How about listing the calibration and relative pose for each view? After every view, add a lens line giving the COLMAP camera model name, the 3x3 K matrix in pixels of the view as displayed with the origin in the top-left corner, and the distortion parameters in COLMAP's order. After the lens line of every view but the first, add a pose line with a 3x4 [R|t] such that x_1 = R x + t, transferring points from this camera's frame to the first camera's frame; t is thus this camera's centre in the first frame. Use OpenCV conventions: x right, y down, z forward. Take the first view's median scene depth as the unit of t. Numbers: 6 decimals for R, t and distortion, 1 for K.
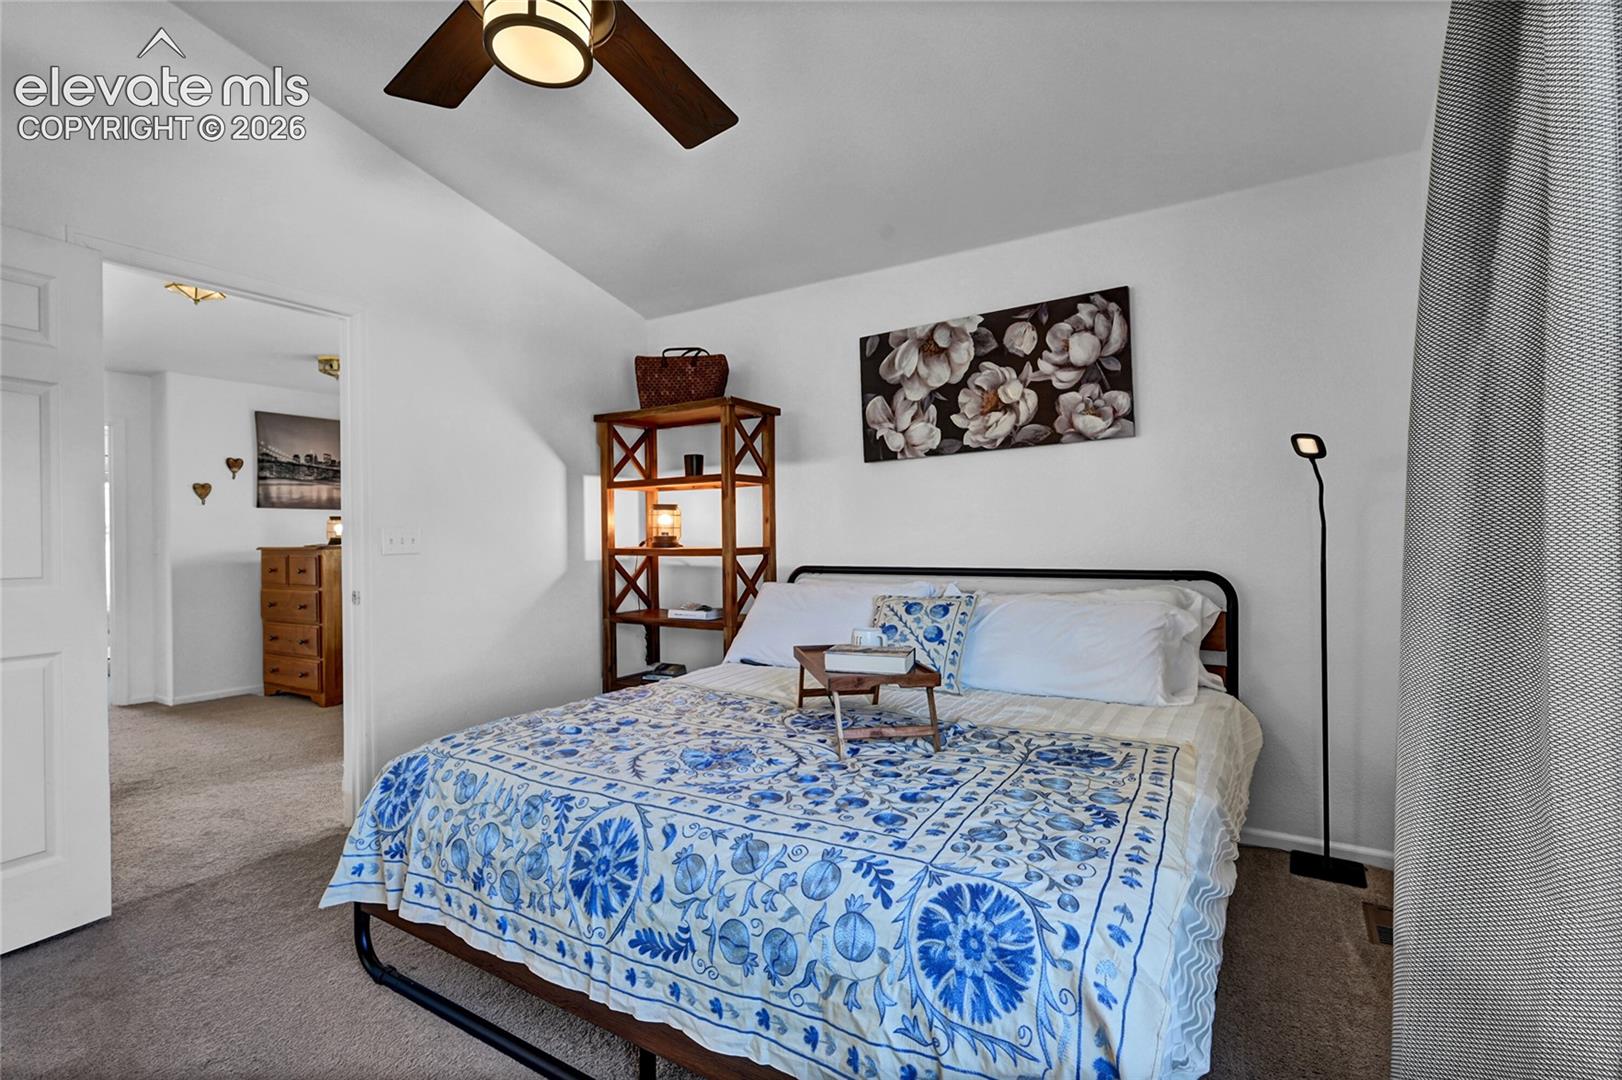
lens RADIAL K [[727.8, 0, 804.3], [0, 727.8, 538.7], [0, 0, 1]] dist [-0.000343, 0.000084]
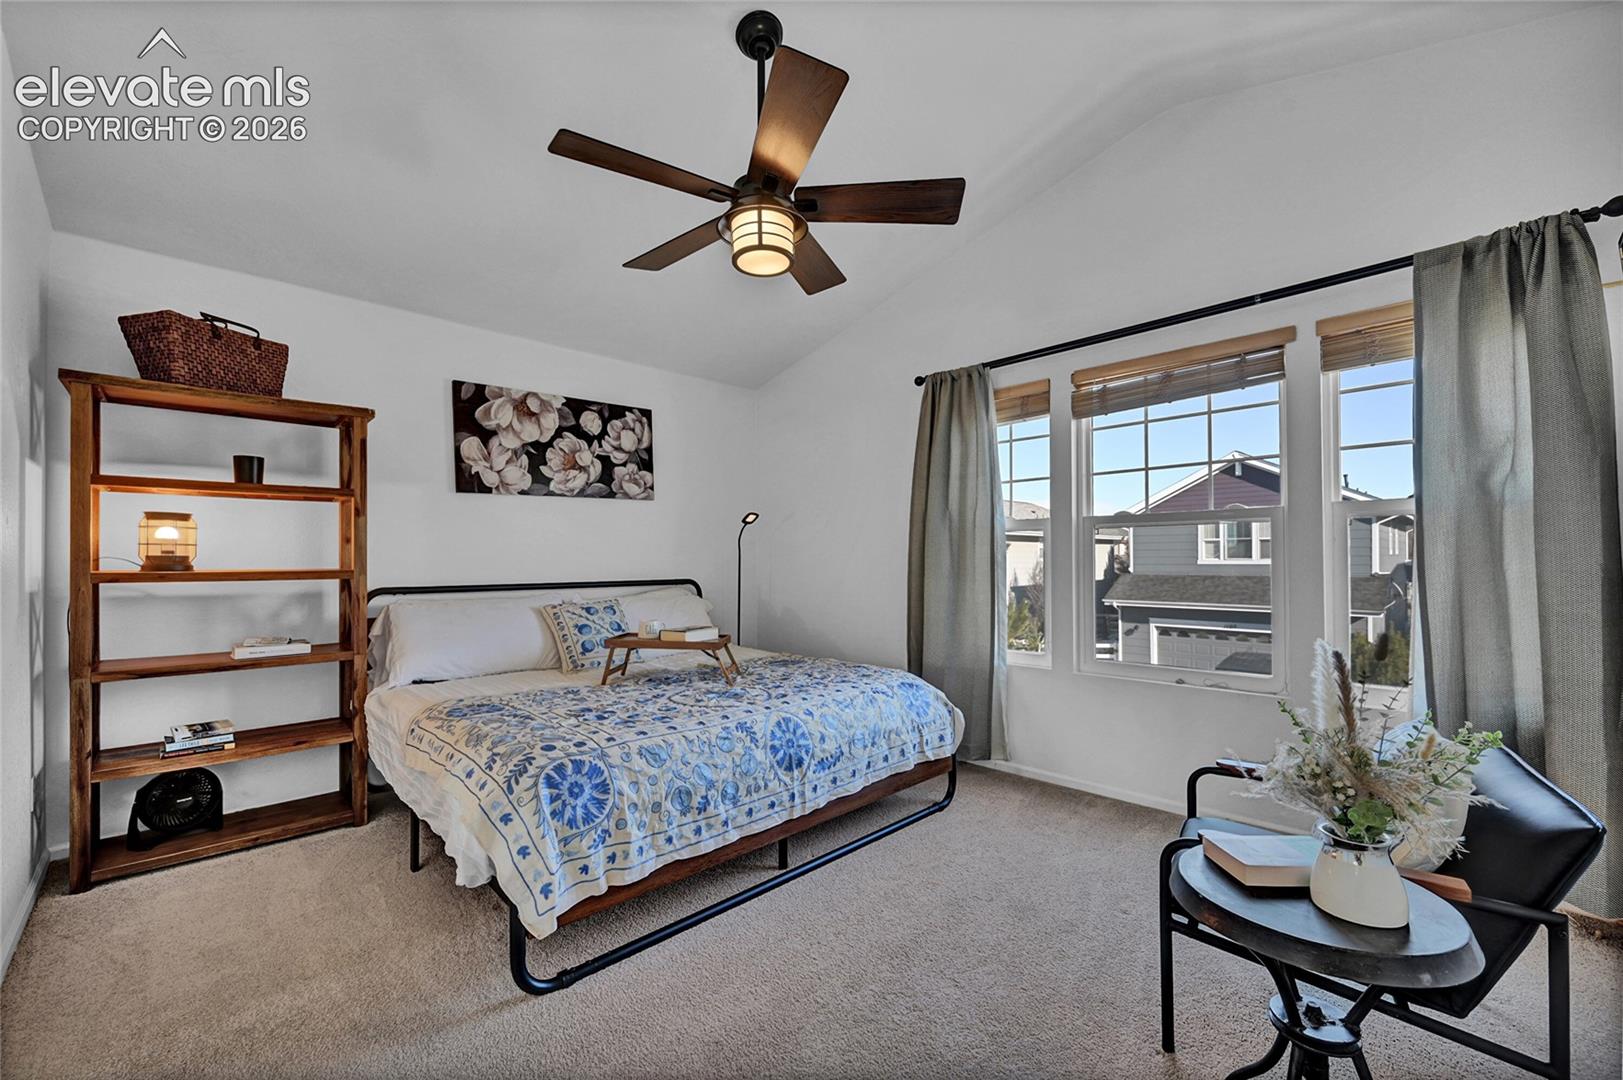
lens RADIAL K [[640.0, 0, 808.8], [0, 640.0, 553.8], [0, 0, 1]] dist [-0.001574, -0.000228]
pose [[0.260693, 0.016605, 0.965279, -0.801197], [0.000859, 0.999848, -0.017431, 0.007796], [-0.965421, 0.005373, 0.260639, 0.248926]]
